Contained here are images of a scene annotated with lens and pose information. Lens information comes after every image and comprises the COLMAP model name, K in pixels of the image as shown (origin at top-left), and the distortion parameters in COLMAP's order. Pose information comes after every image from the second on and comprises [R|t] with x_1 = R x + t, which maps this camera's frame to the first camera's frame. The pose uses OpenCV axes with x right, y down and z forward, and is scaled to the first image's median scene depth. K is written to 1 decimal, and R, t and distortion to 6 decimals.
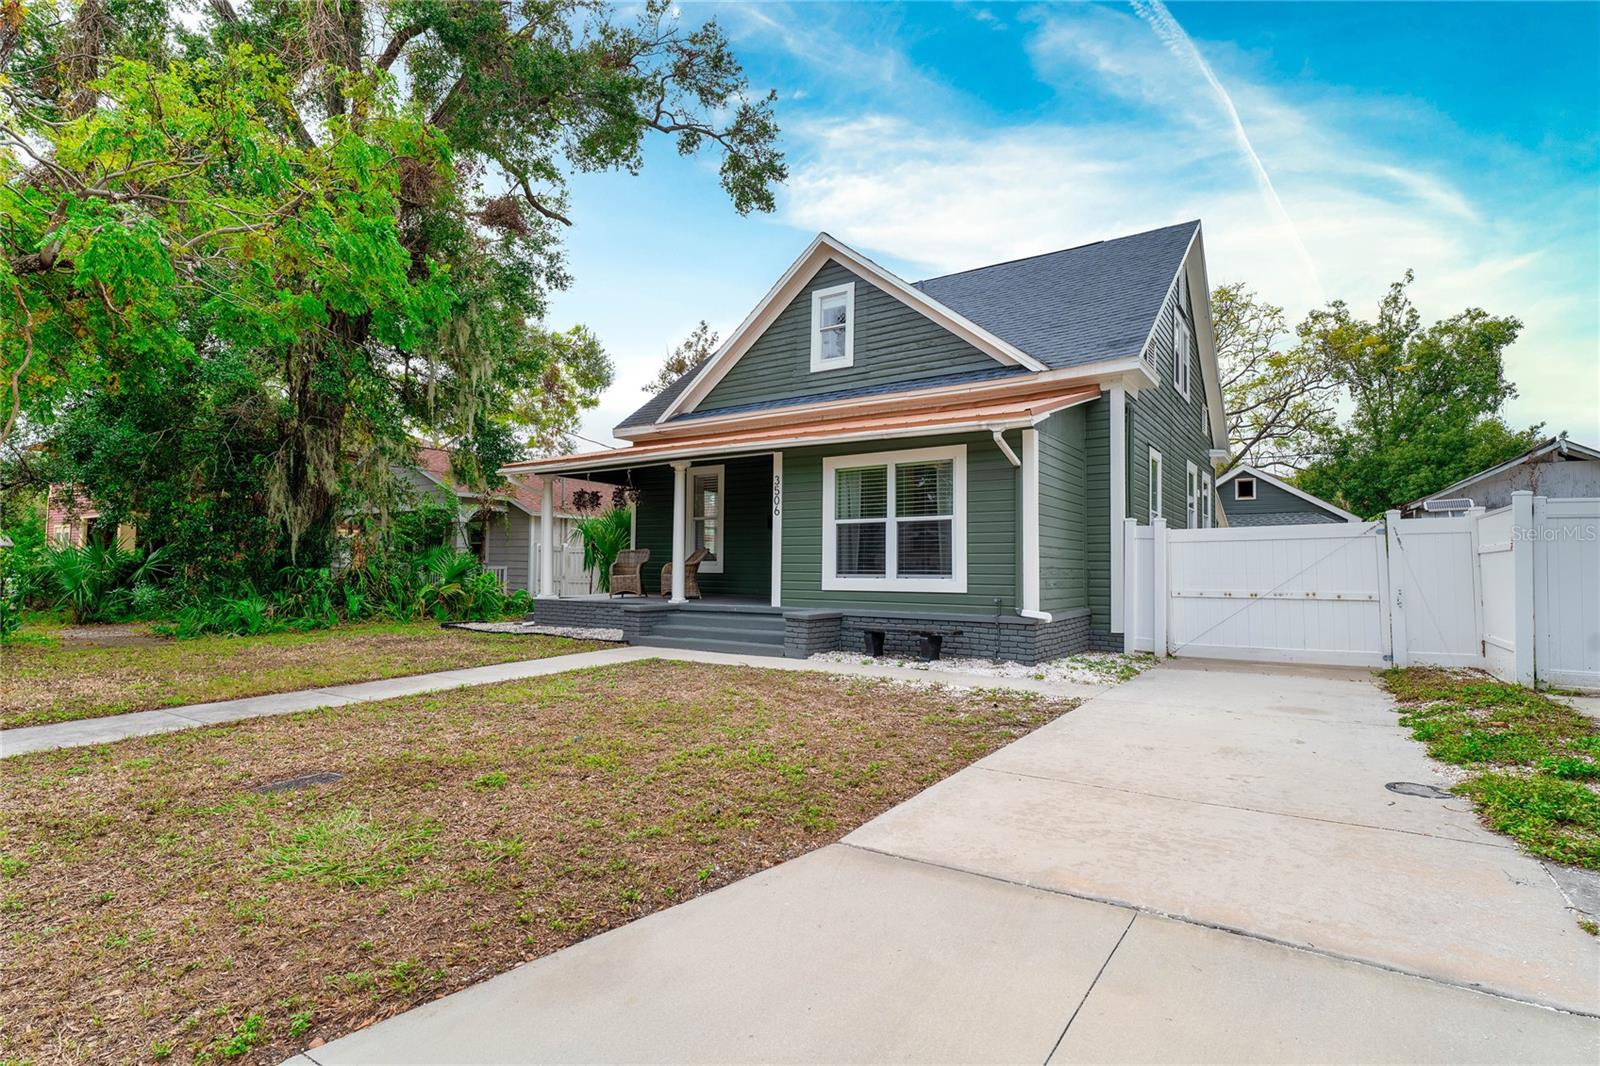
lens RADIAL K [[787.0, 0, 801.6], [0, 787.0, 537.7], [0, 0, 1]] dist [0.001409, 0.000062]
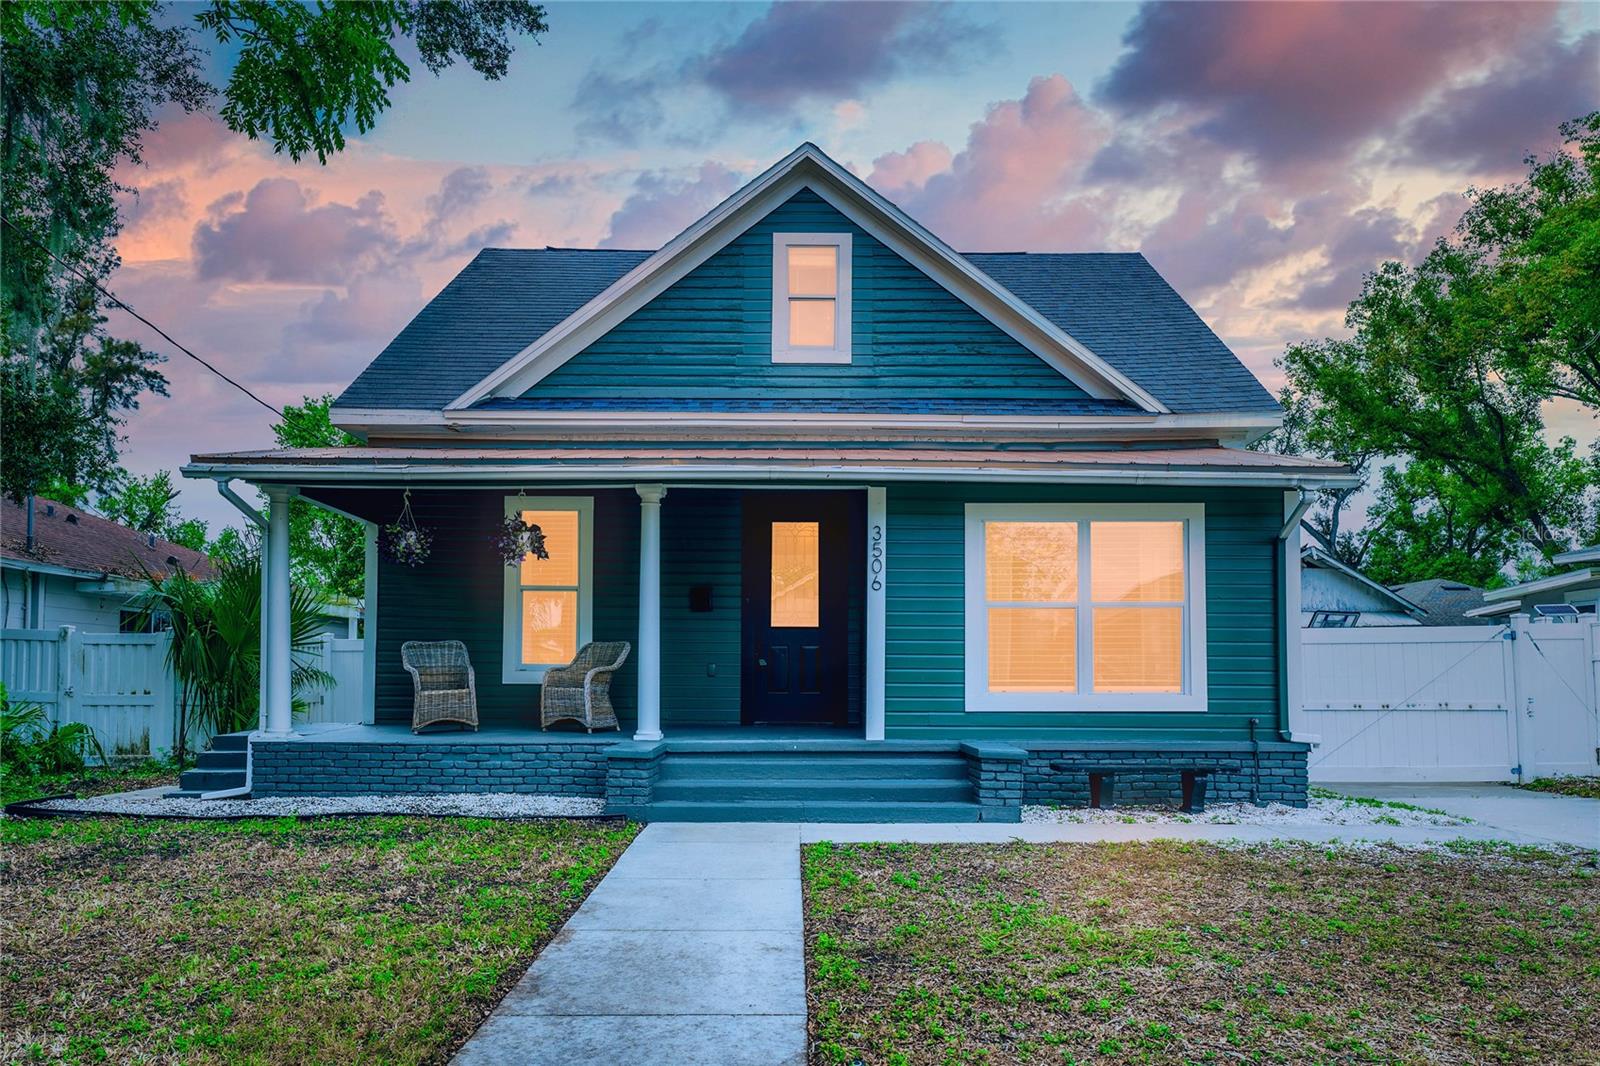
lens RADIAL K [[1068.7, 0, 803.6], [0, 1068.7, 649.5], [0, 0, 1]] dist [-0.002808, -0.002087]
pose [[0.824214, 0.010399, 0.566183, -0.548887], [-0.020864, 0.999710, 0.012011, 0.008306], [-0.565894, -0.021712, 0.824192, 0.349634]]
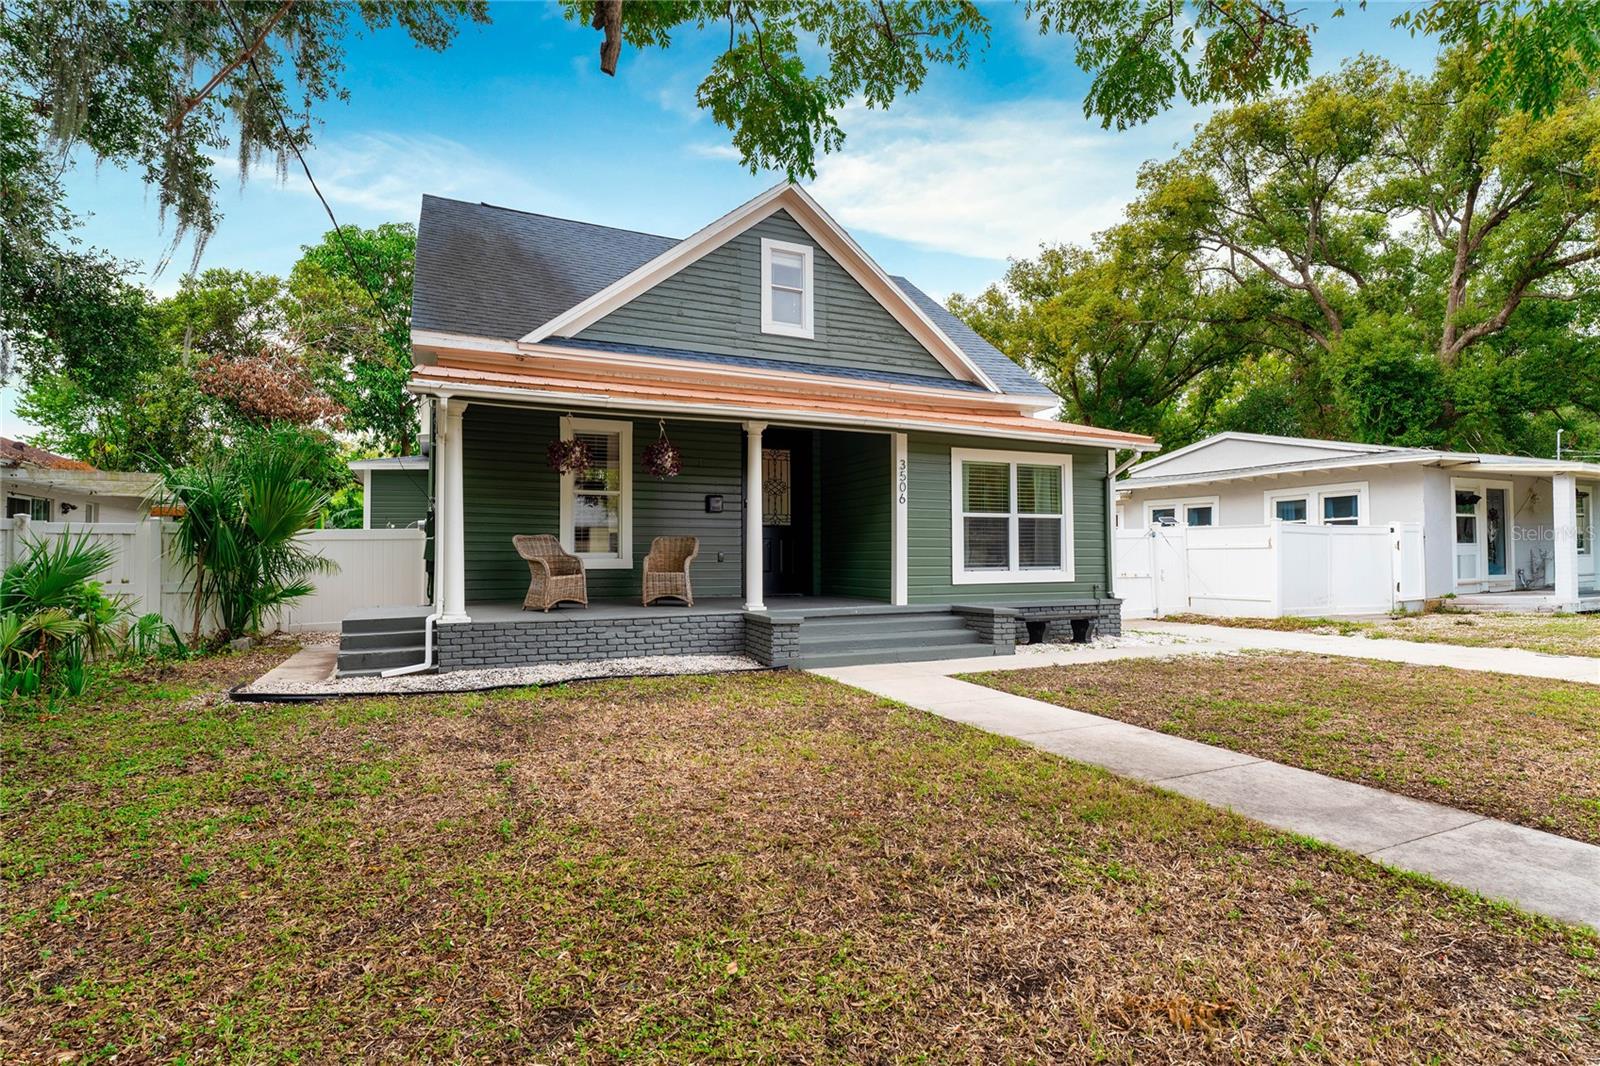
lens RADIAL K [[804.4, 0, 800.2], [0, 804.4, 535.4], [0, 0, 1]] dist [0.003907, 0.000326]
pose [[0.509019, 0.013851, 0.860644, -0.884430], [-0.029478, 0.999565, 0.001347, 0.010005], [-0.860251, -0.026055, 0.509205, 0.633849]]
